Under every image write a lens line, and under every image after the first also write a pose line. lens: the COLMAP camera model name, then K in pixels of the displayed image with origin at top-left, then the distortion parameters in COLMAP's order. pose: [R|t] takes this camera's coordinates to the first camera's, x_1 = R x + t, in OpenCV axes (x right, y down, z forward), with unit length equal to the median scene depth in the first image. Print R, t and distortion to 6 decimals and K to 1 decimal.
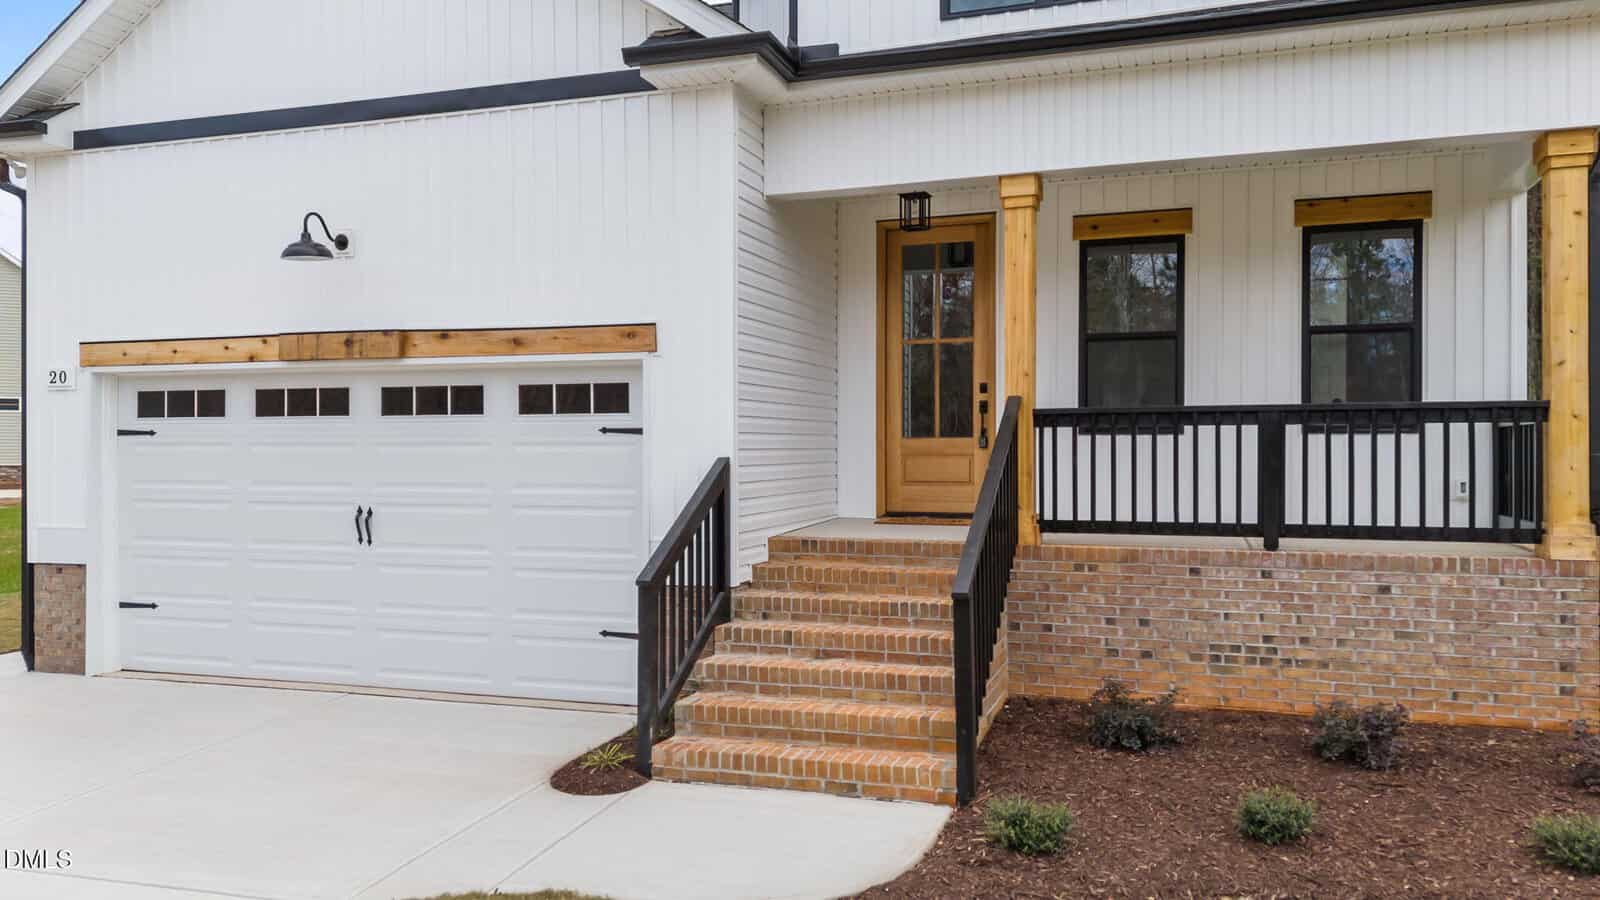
lens RADIAL K [[1166.1, 0, 802.6], [0, 1166.1, 433.4], [0, 0, 1]] dist [0.097522, -0.082582]
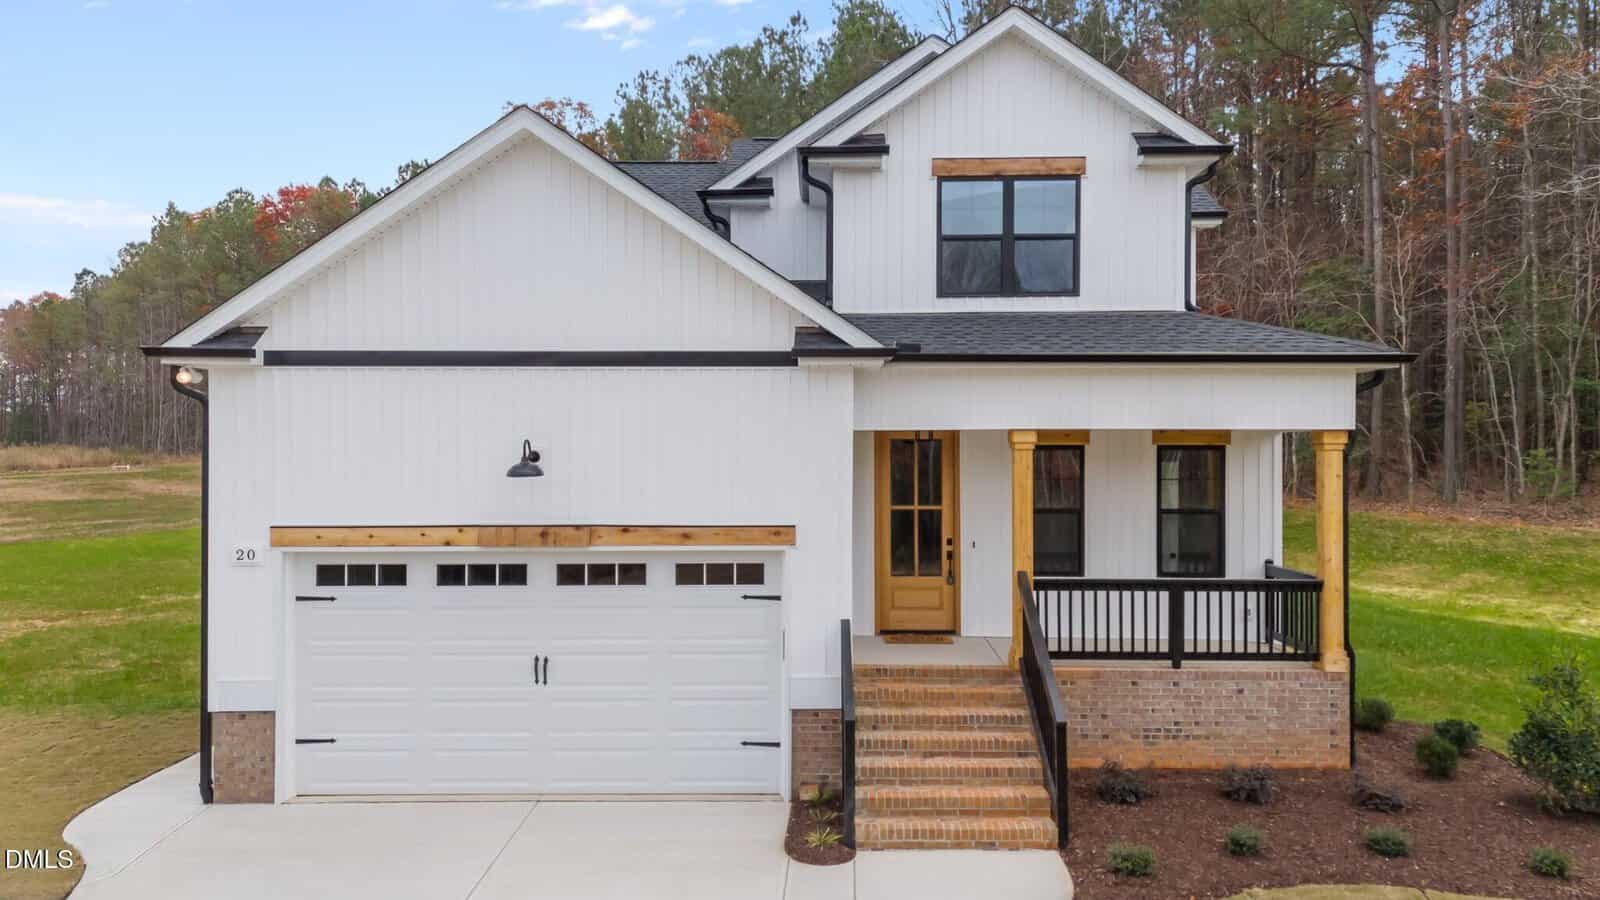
lens RADIAL K [[1166.1, 0, 802.6], [0, 1166.1, 433.4], [0, 0, 1]] dist [0.097522, -0.082582]
pose [[0.949843, 0.005758, 0.312675, -0.610044], [-0.005350, 0.999983, -0.002161, -0.220796], [-0.312683, 0.000380, 0.949858, -0.393834]]
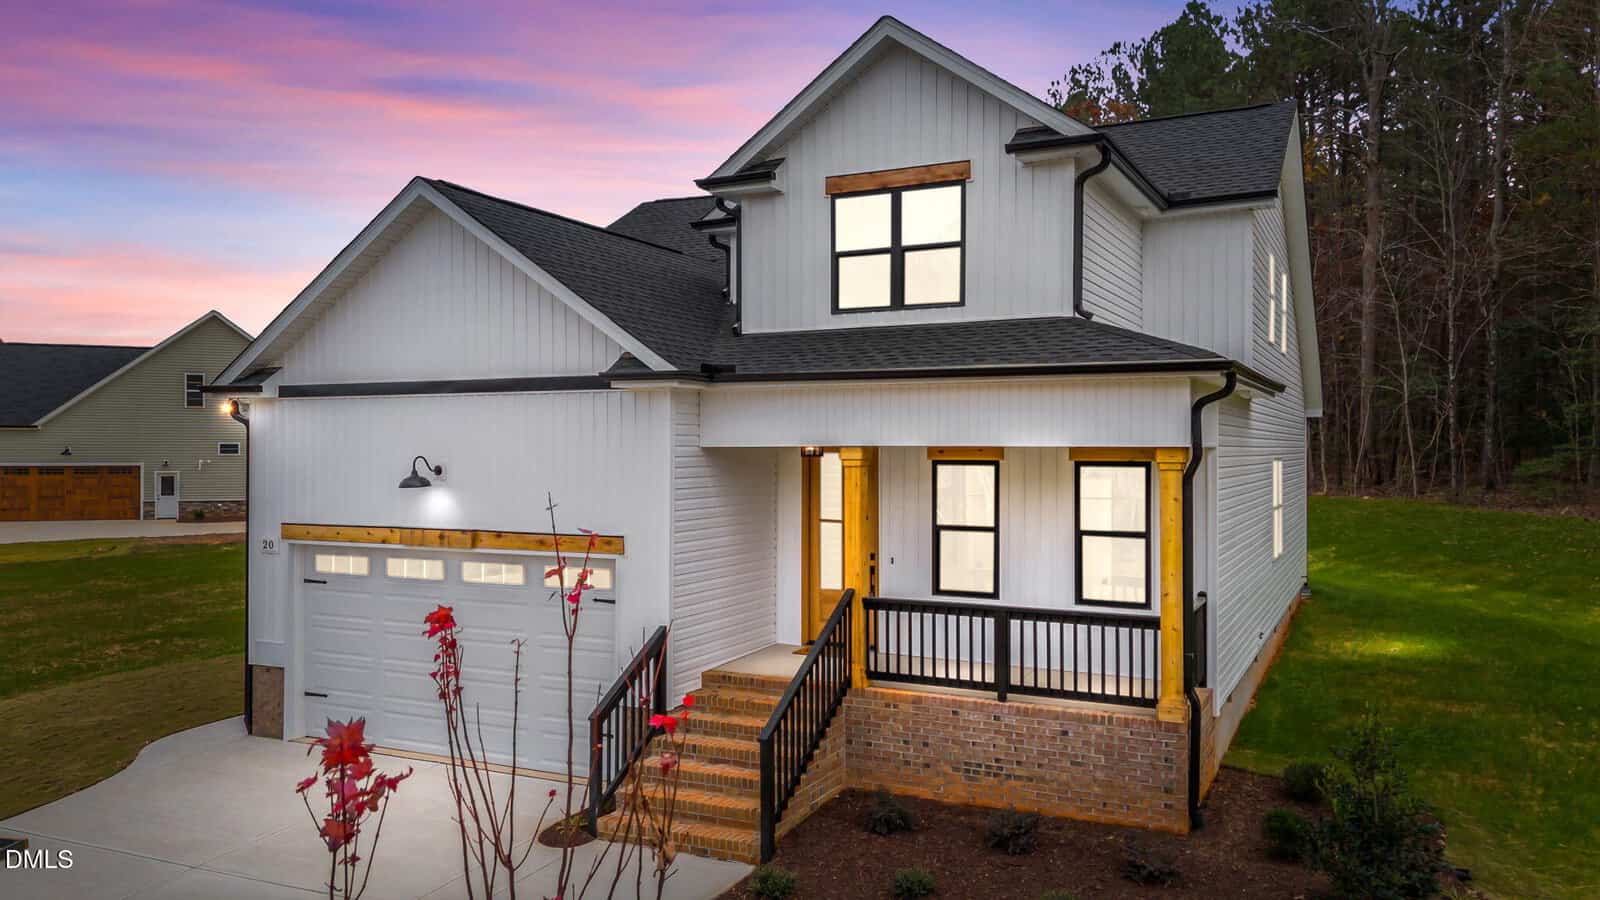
lens RADIAL K [[1147.4, 0, 805.0], [0, 1147.4, 440.1], [0, 0, 1]] dist [0.139520, -0.217913]
pose [[0.991595, 0.002736, -0.129355, 0.335257], [-0.002698, 0.999996, 0.000472, -0.241131], [0.129356, -0.000119, 0.991598, -0.527214]]
